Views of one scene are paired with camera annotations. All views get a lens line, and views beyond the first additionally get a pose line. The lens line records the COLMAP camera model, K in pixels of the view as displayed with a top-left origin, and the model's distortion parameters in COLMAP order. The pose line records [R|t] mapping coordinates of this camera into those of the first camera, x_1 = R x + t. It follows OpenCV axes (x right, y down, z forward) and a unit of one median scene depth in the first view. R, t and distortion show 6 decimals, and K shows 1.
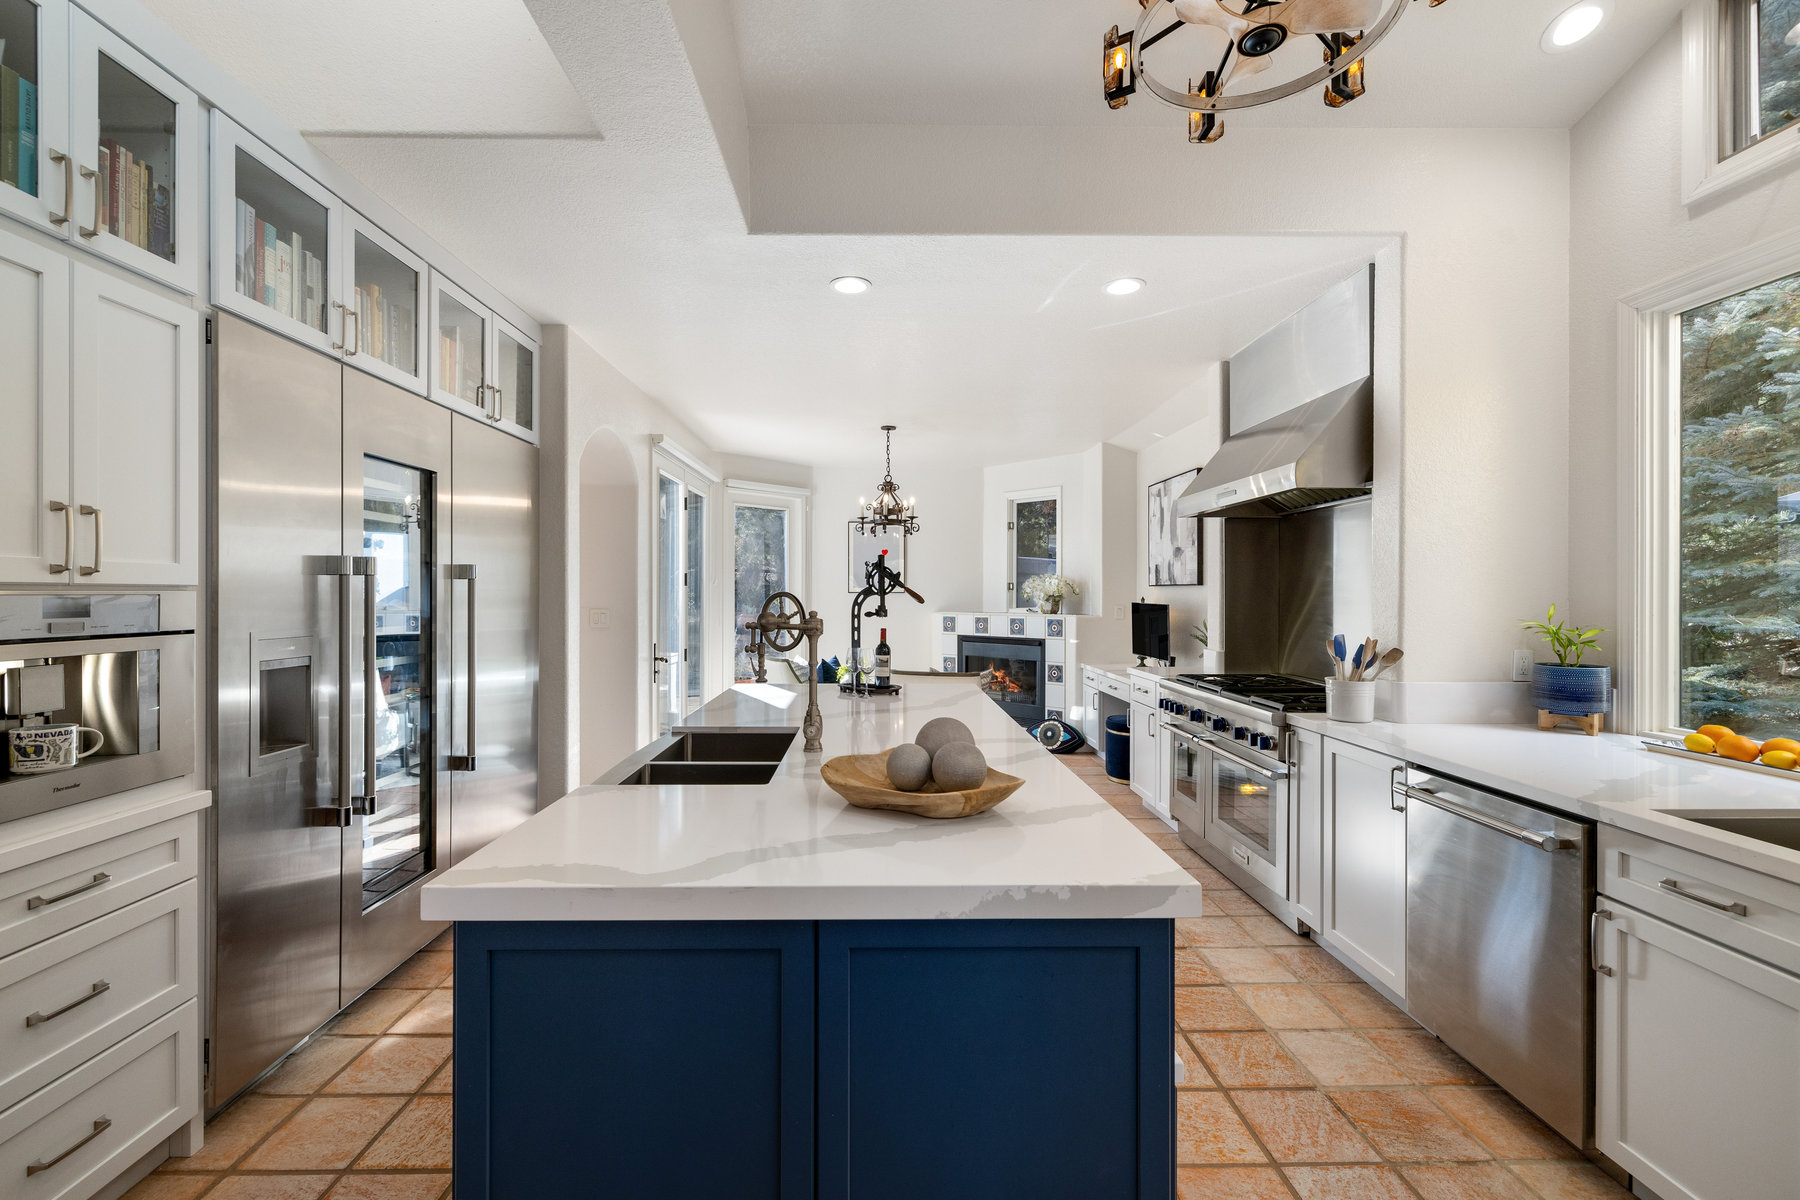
lens RADIAL K [[746.0, 0, 892.9], [0, 746.0, 593.1], [0, 0, 1]] dist [-0.000024, 0.000029]
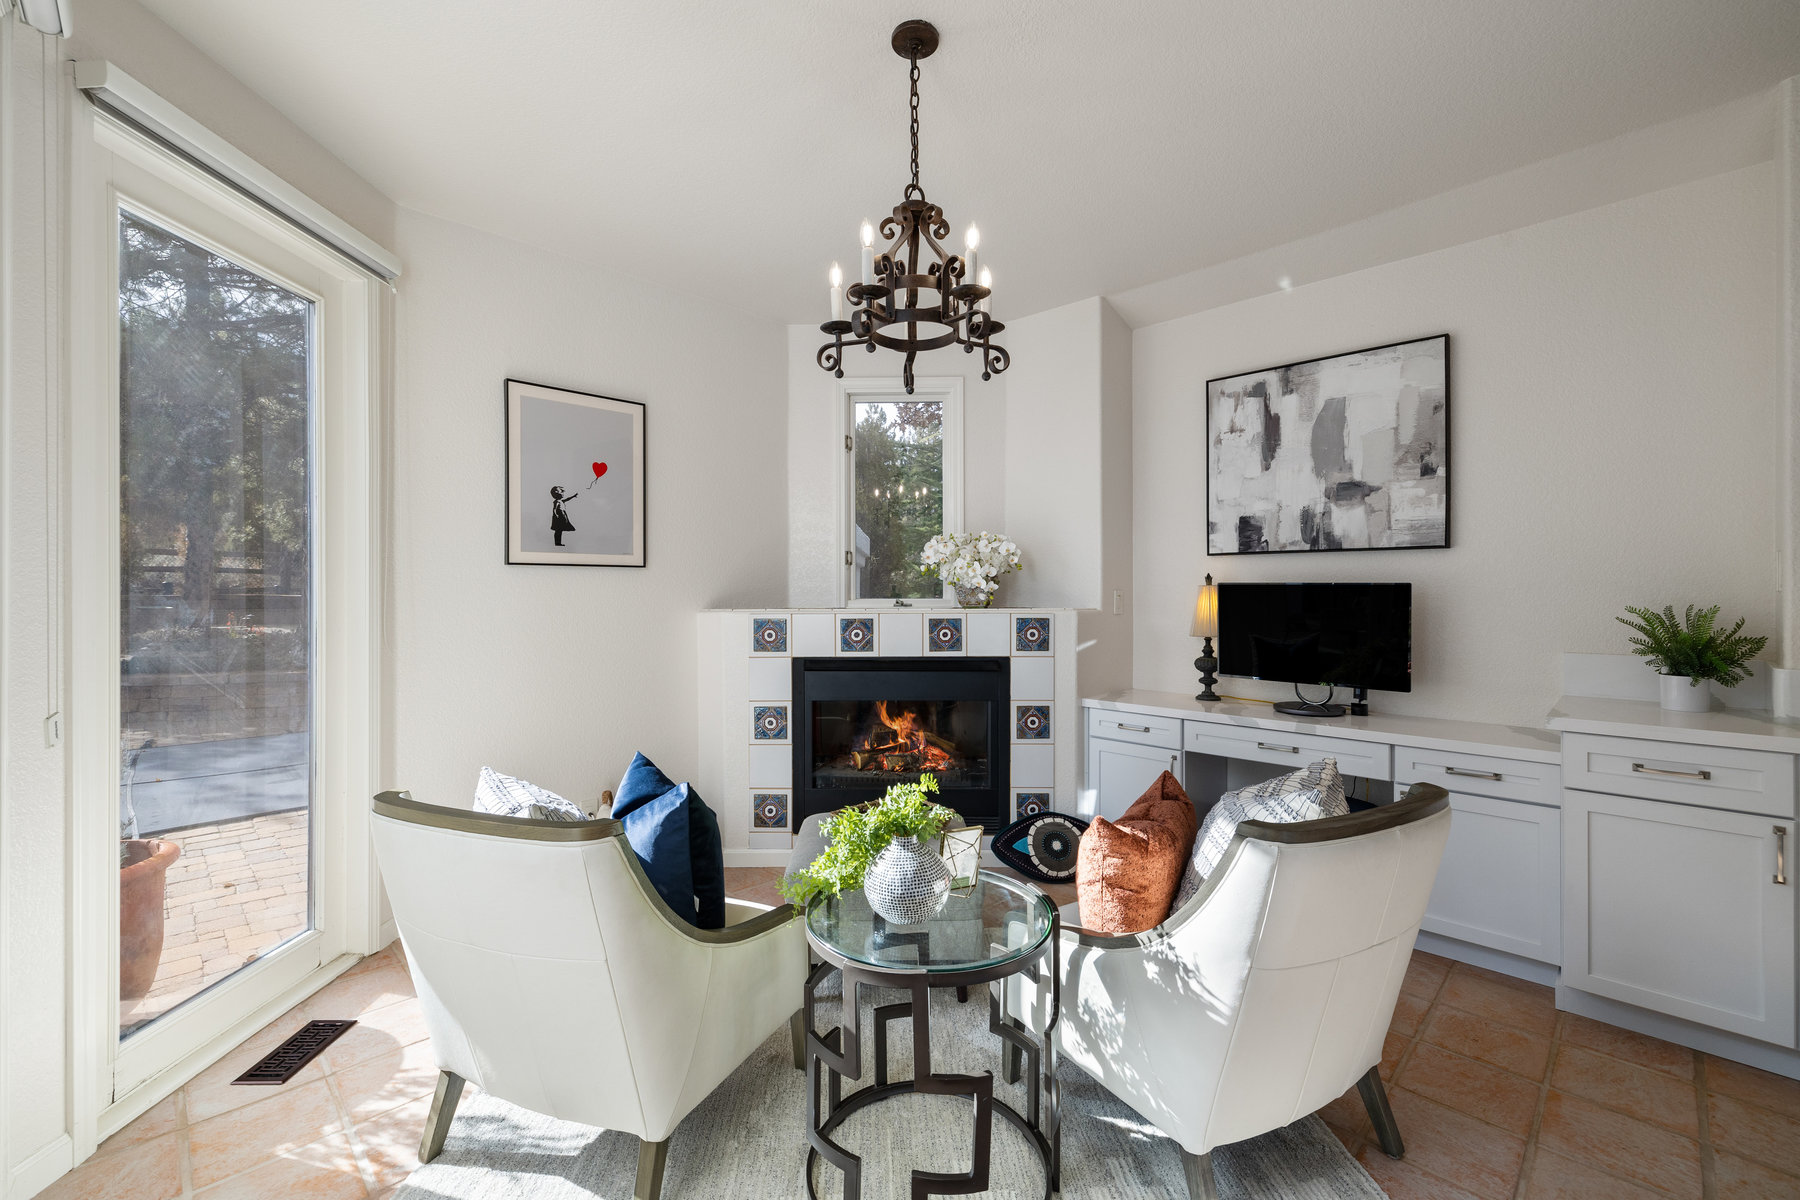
lens RADIAL K [[746.0, 0, 892.9], [0, 746.0, 593.1], [0, 0, 1]] dist [-0.000024, 0.000029]
pose [[0.723352, -0.002193, 0.690476, -0.210289], [0.001684, 0.999998, 0.001412, 0.016936], [-0.690478, 0.000141, 0.723354, 0.689171]]
